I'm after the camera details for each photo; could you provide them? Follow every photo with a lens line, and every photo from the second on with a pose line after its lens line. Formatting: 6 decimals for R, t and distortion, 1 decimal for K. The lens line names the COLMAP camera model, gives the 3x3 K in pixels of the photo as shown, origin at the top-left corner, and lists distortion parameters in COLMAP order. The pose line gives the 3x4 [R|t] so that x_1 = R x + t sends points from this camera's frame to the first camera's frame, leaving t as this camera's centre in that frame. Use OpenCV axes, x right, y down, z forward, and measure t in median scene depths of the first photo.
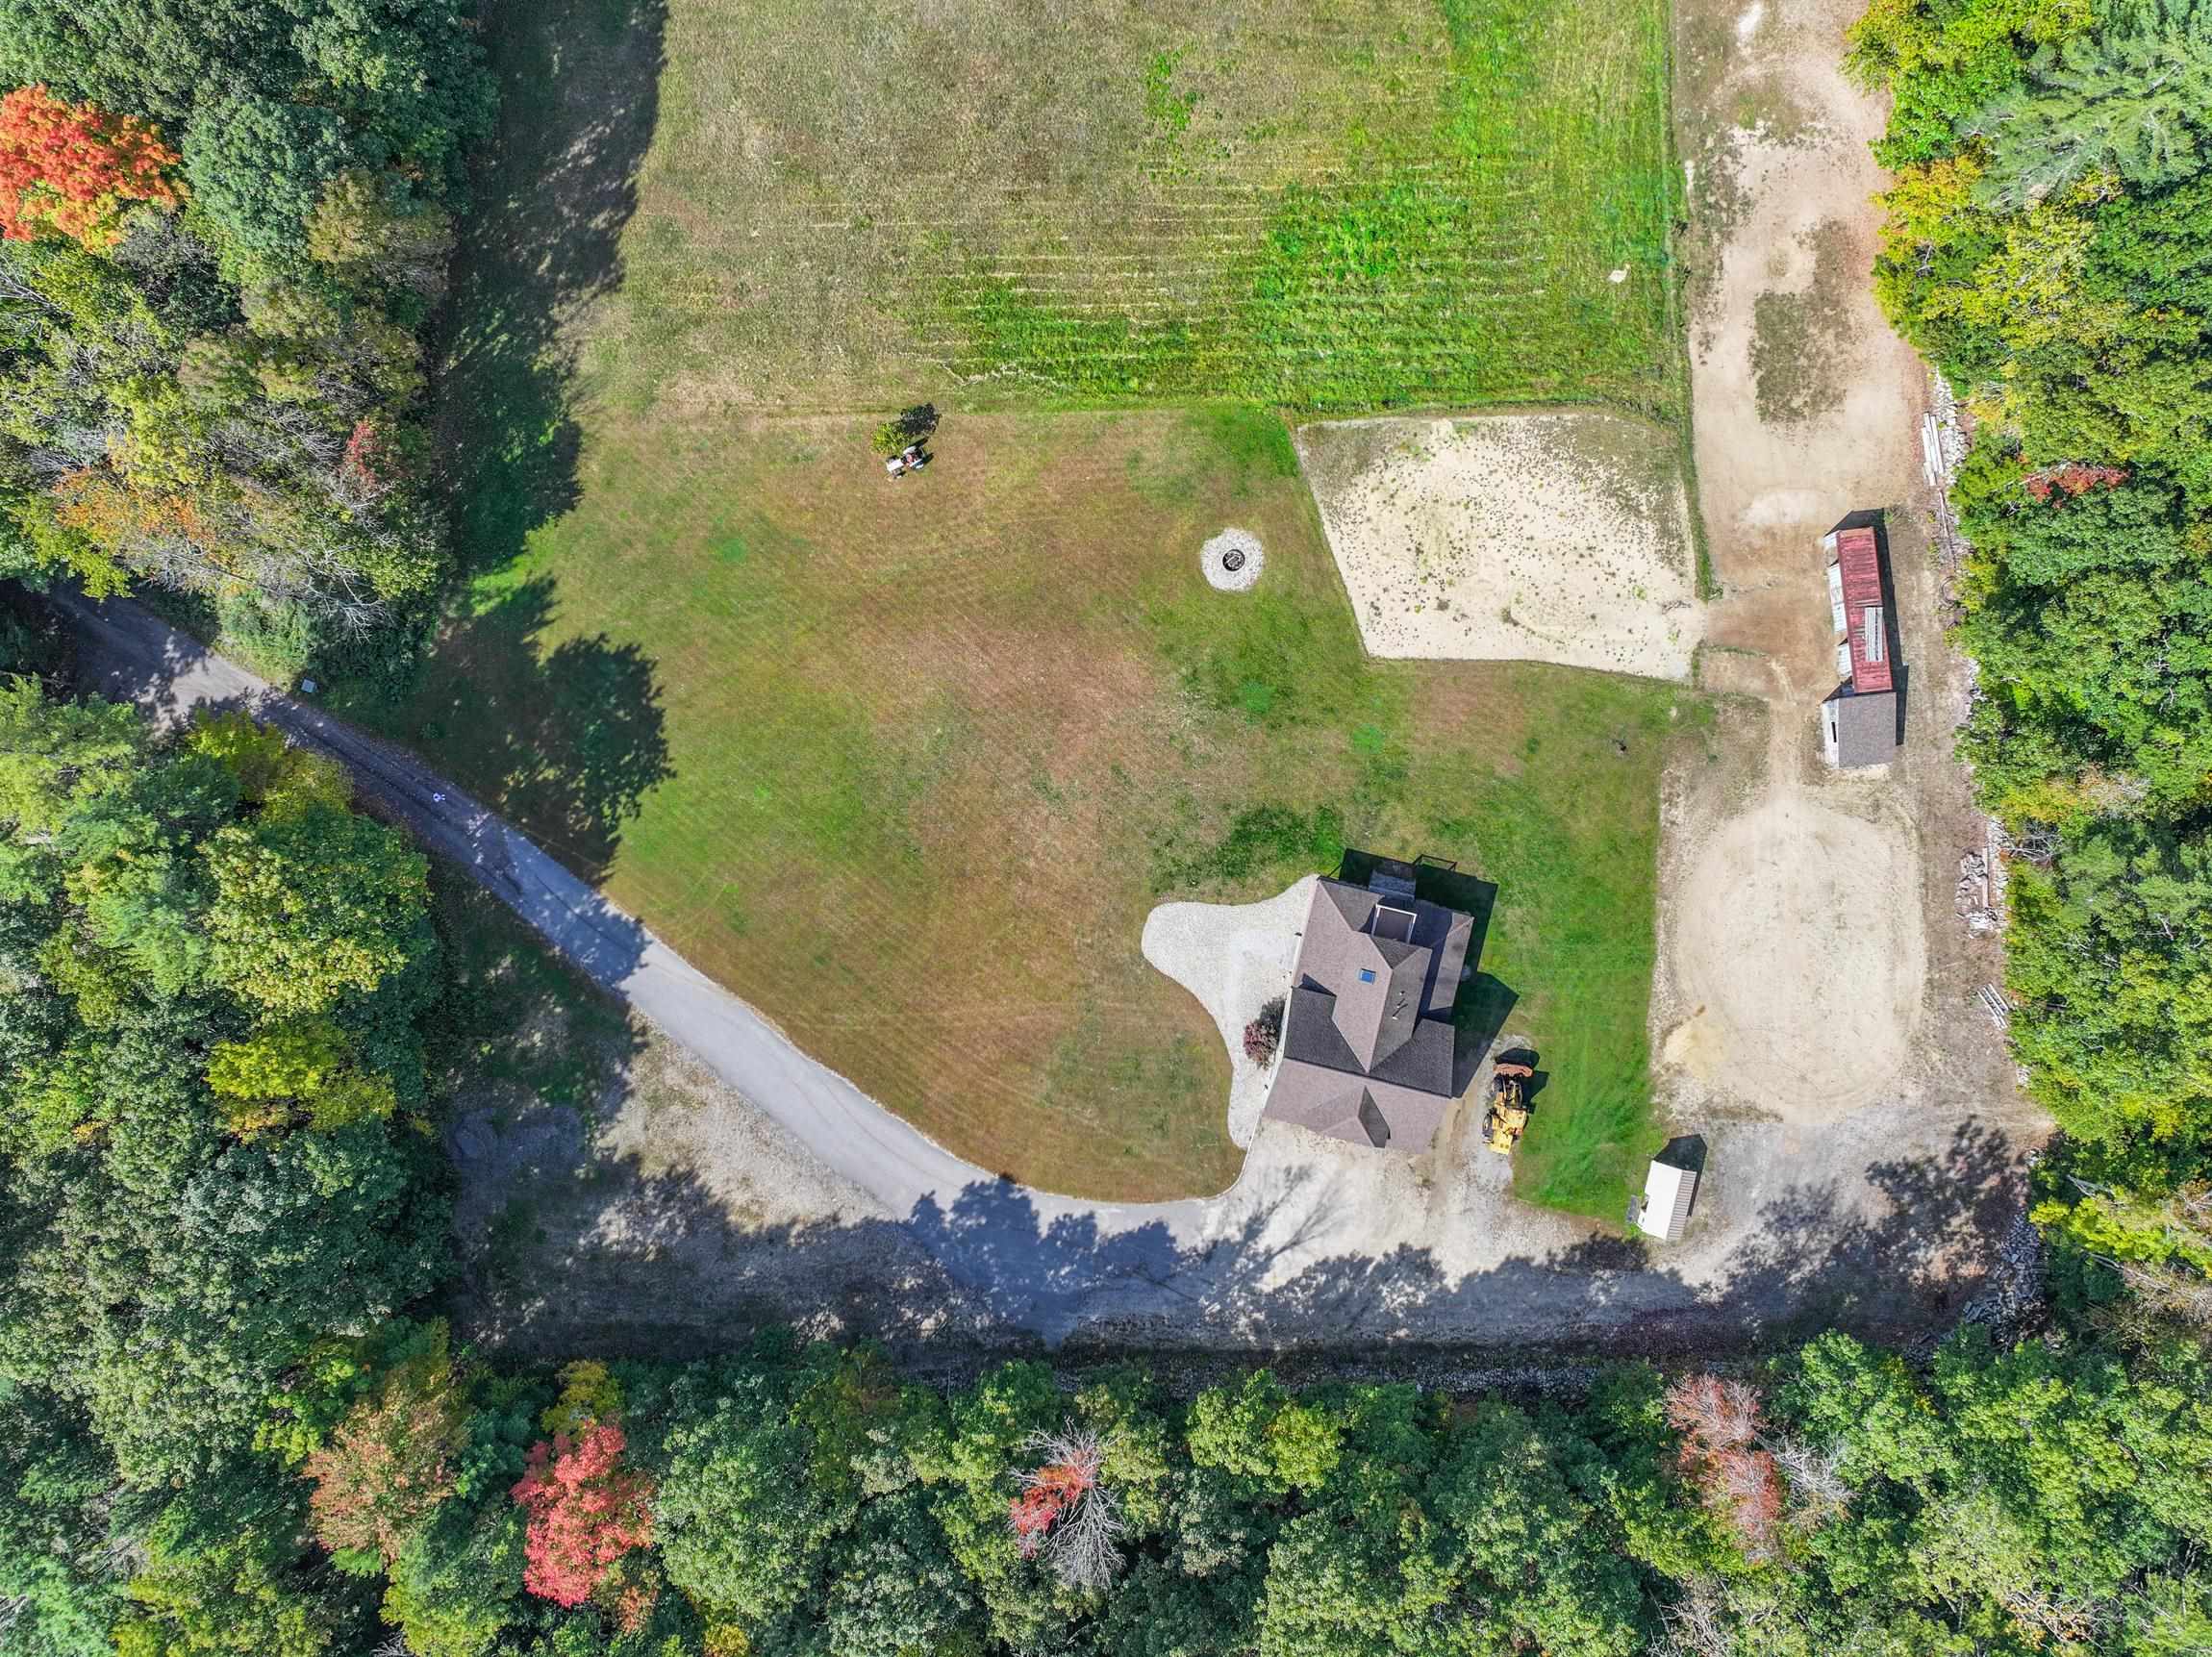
lens RADIAL K [[1493.7, 0, 1104.1], [0, 1493.7, 808.5], [0, 0, 1]] dist [0.003018, -0.001377]
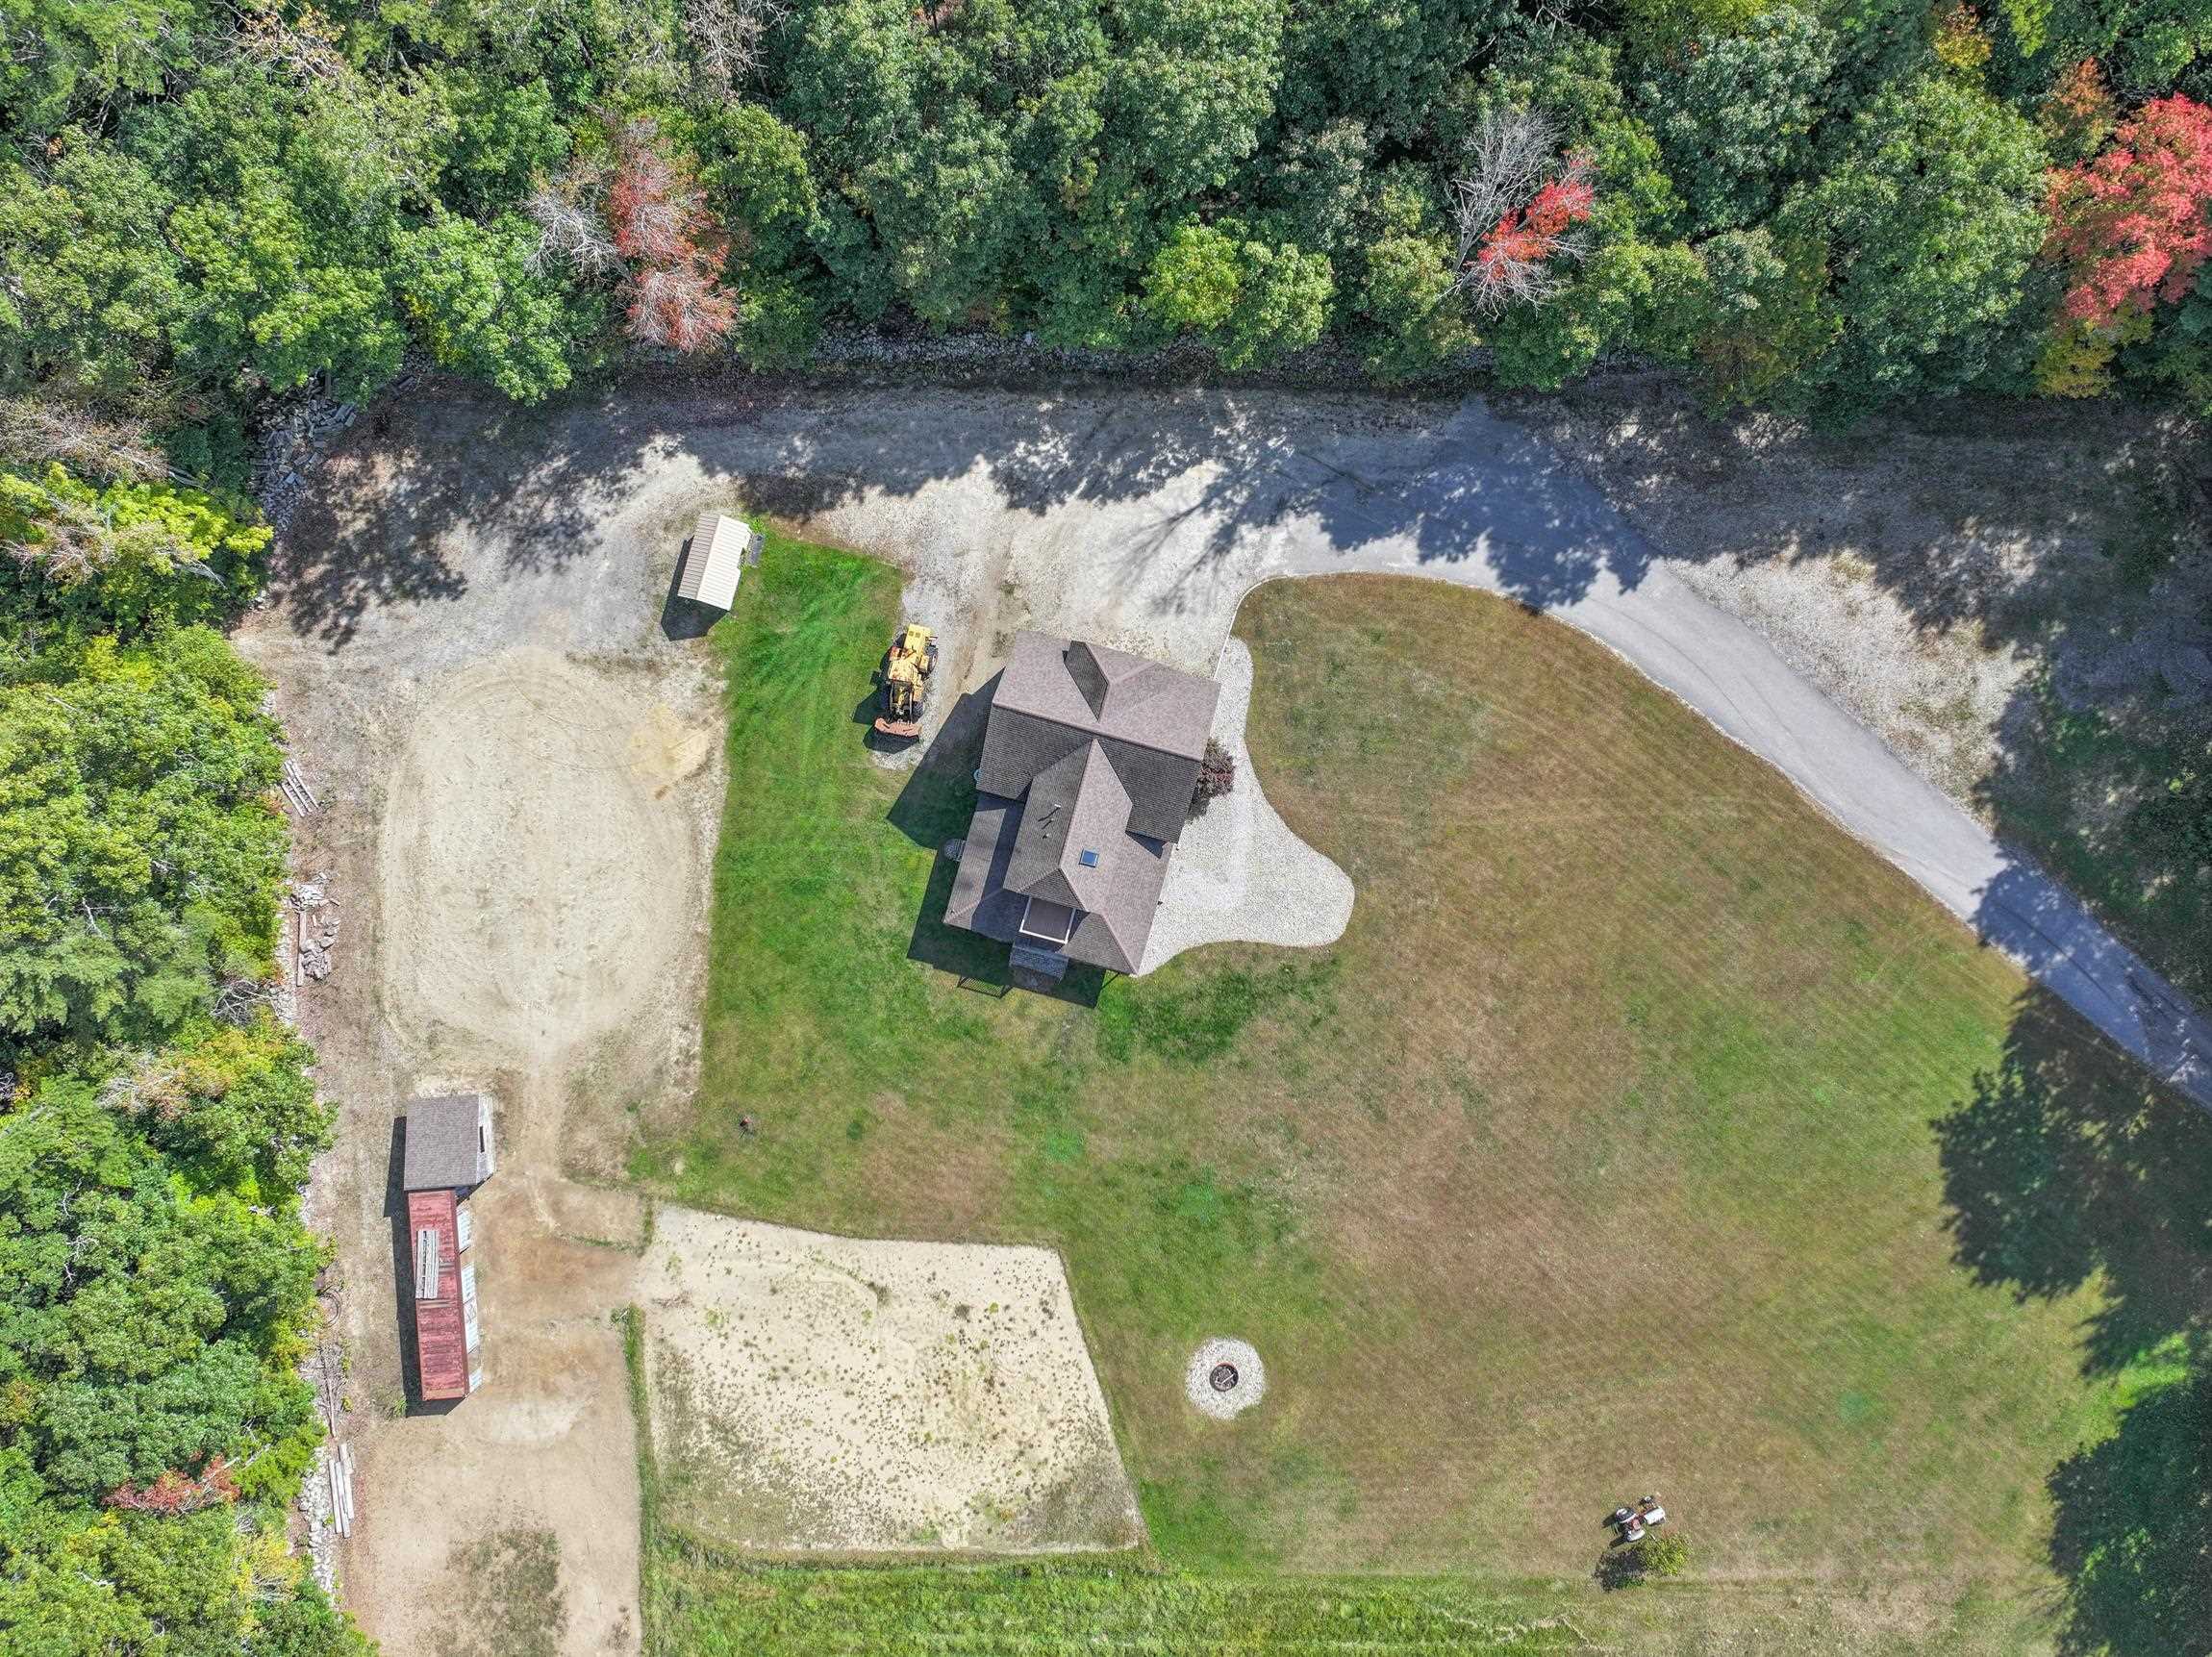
lens RADIAL K [[1540.8, 0, 1106.0], [0, 1540.8, 828.5], [0, 0, 1]] dist [0.001272, 0.002826]
pose [[-0.999453, -0.029283, 0.015361, 0.149222], [0.029846, -0.998839, 0.037825, 0.093560], [0.014235, 0.038263, 0.999166, 0.178906]]
